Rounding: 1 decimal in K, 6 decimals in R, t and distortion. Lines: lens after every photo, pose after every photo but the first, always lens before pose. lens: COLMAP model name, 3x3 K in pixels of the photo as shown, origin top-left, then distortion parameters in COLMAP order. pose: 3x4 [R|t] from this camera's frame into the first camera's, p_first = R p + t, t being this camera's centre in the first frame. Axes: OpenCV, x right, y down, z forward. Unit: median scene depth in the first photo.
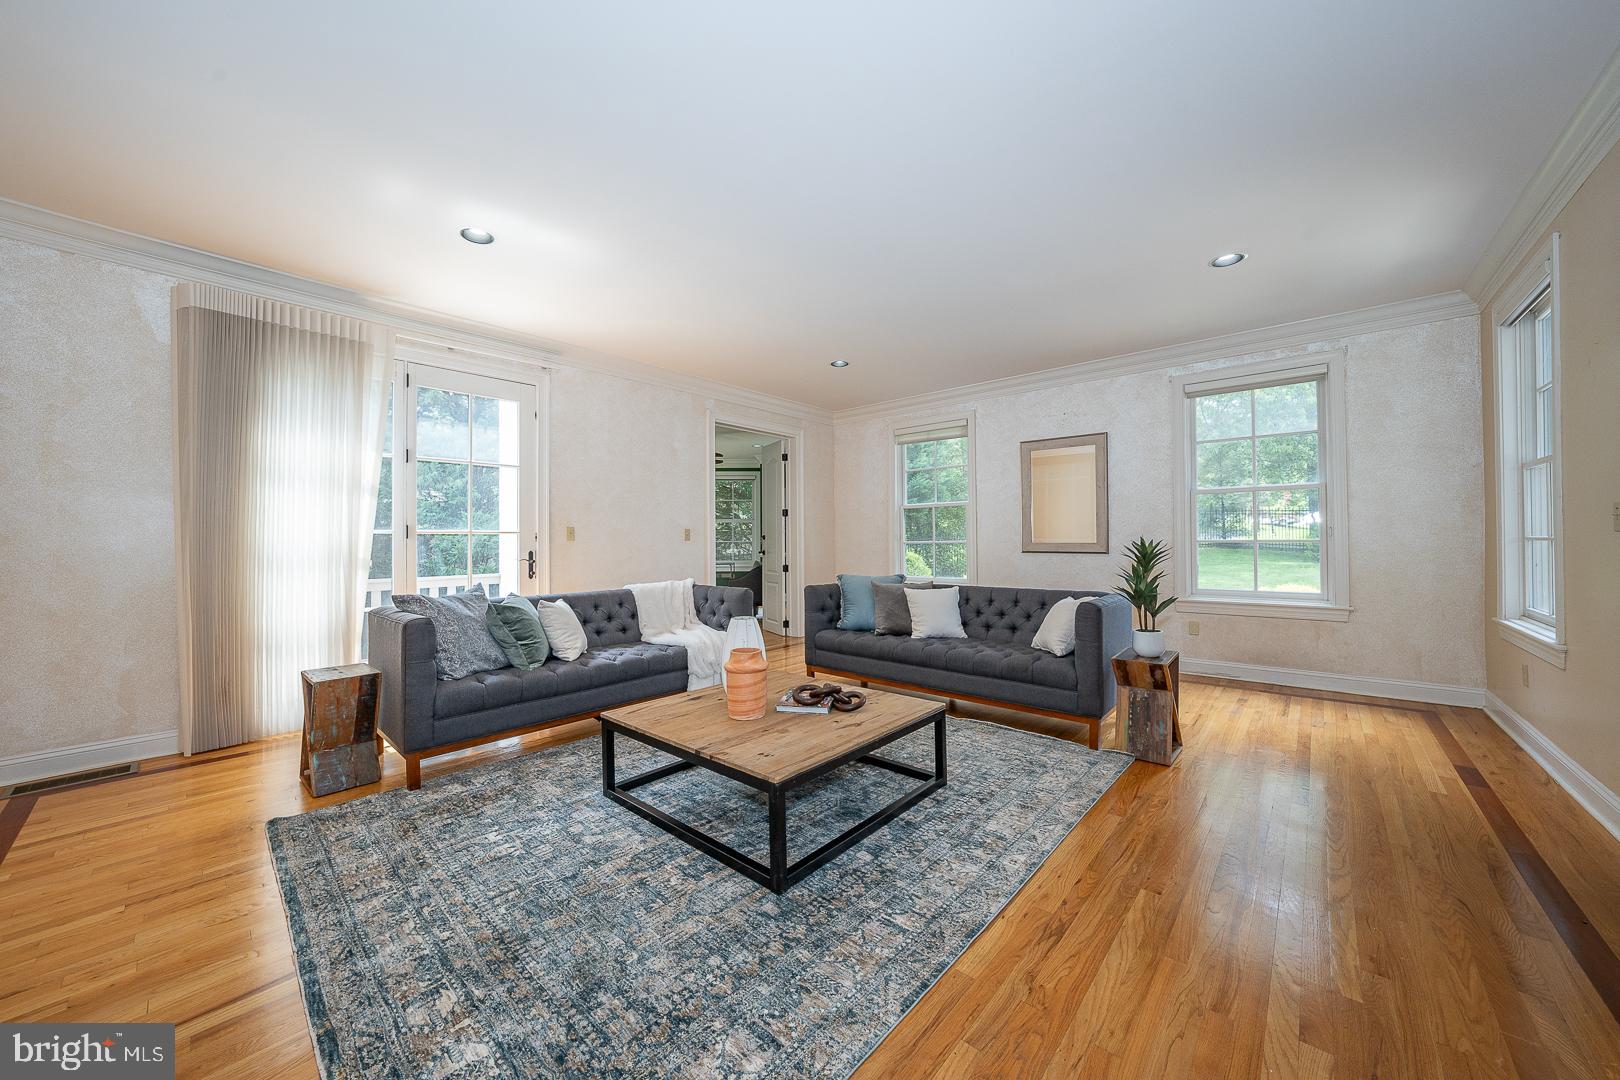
lens RADIAL K [[574.9, 0, 808.1], [0, 574.9, 530.3], [0, 0, 1]] dist [-0.018344, 0.000019]
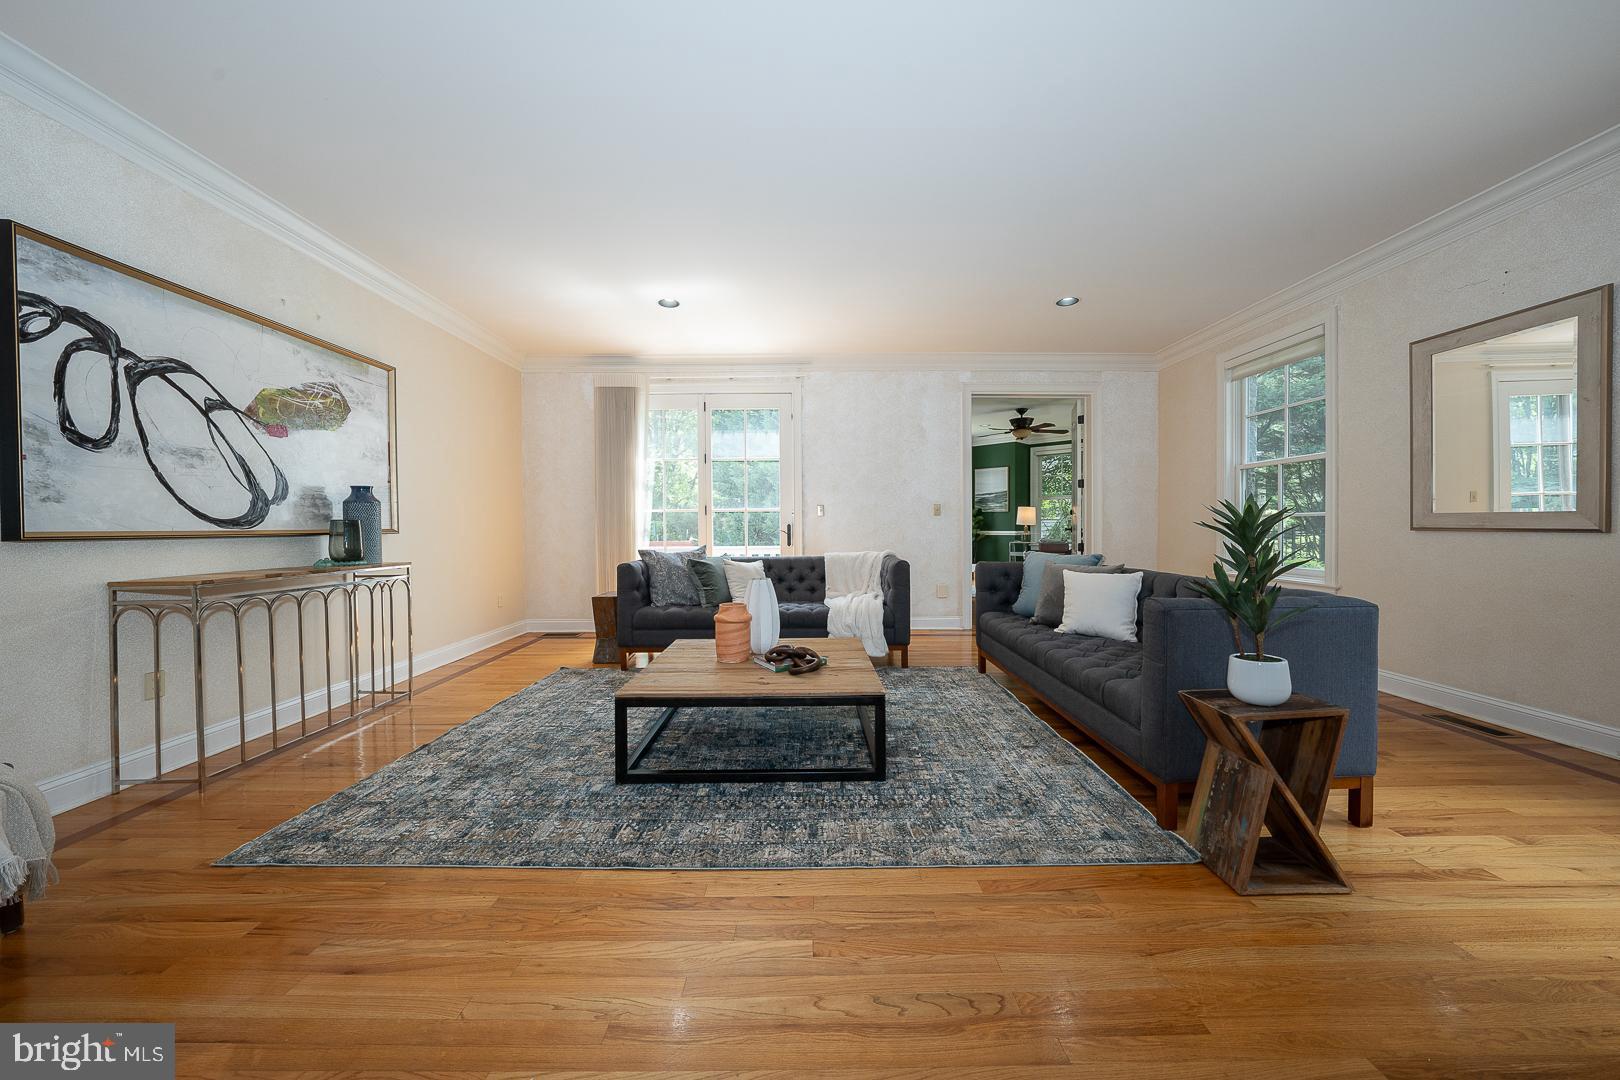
lens RADIAL K [[553.3, 0, 808.4], [0, 553.3, 533.2], [0, 0, 1]] dist [-0.029549, 0.006815]
pose [[0.673439, 0.012152, -0.739143, 0.641259], [0.016674, 0.999361, 0.031621, 0.024853], [0.739055, -0.033619, 0.672806, 0.285197]]
